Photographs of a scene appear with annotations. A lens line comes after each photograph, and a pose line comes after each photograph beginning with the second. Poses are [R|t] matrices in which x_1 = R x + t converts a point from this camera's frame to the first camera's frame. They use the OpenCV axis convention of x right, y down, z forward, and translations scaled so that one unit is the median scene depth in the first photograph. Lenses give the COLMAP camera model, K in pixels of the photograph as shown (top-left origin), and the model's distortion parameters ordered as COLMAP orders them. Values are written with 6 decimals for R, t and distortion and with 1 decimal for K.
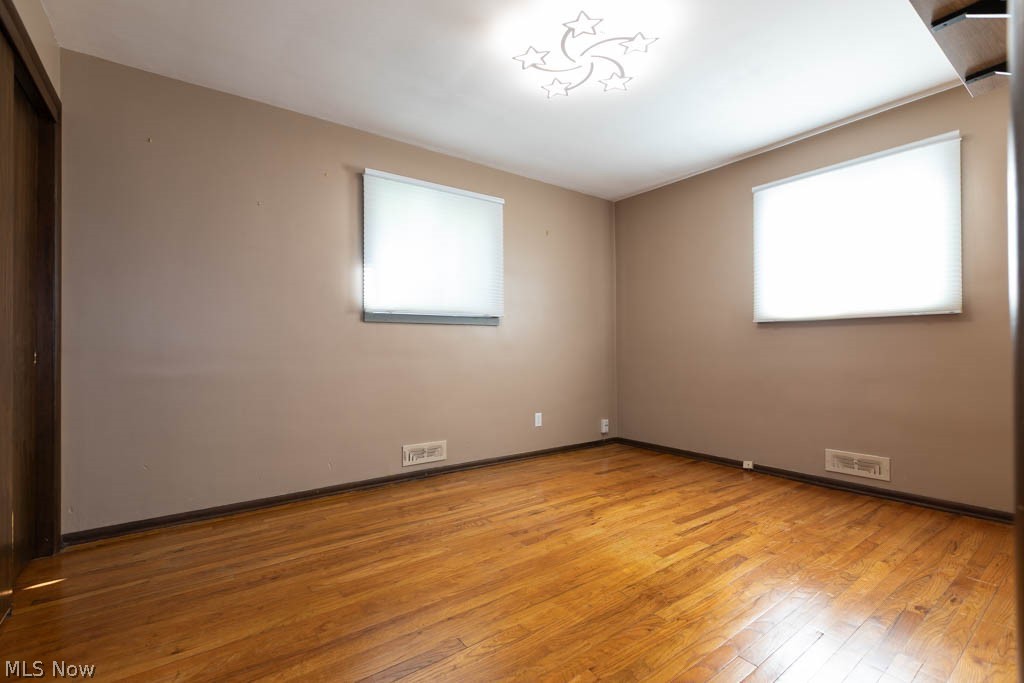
lens RADIAL K [[452.8, 0, 512.6], [0, 452.8, 345.9], [0, 0, 1]] dist [-0.001662, -0.000316]
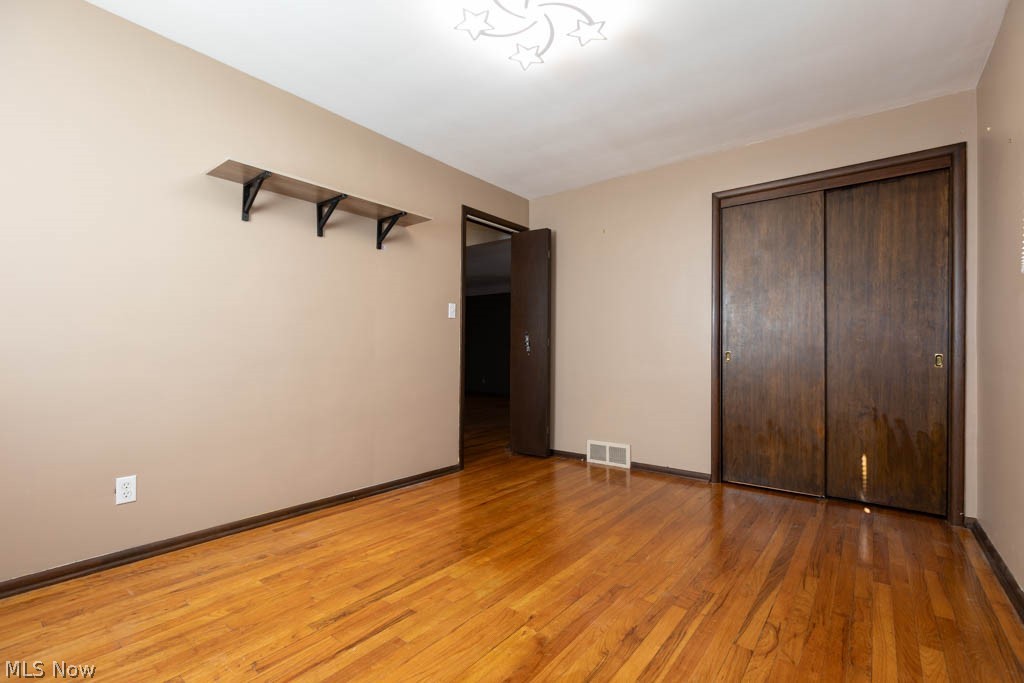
lens RADIAL K [[452.8, 0, 512.6], [0, 452.8, 345.9], [0, 0, 1]] dist [-0.001662, -0.000316]
pose [[-0.964091, -0.005891, -0.265506, 0.415920], [-0.001165, 0.999838, -0.017953, 0.007970], [0.265569, -0.016999, -0.963942, 1.781387]]
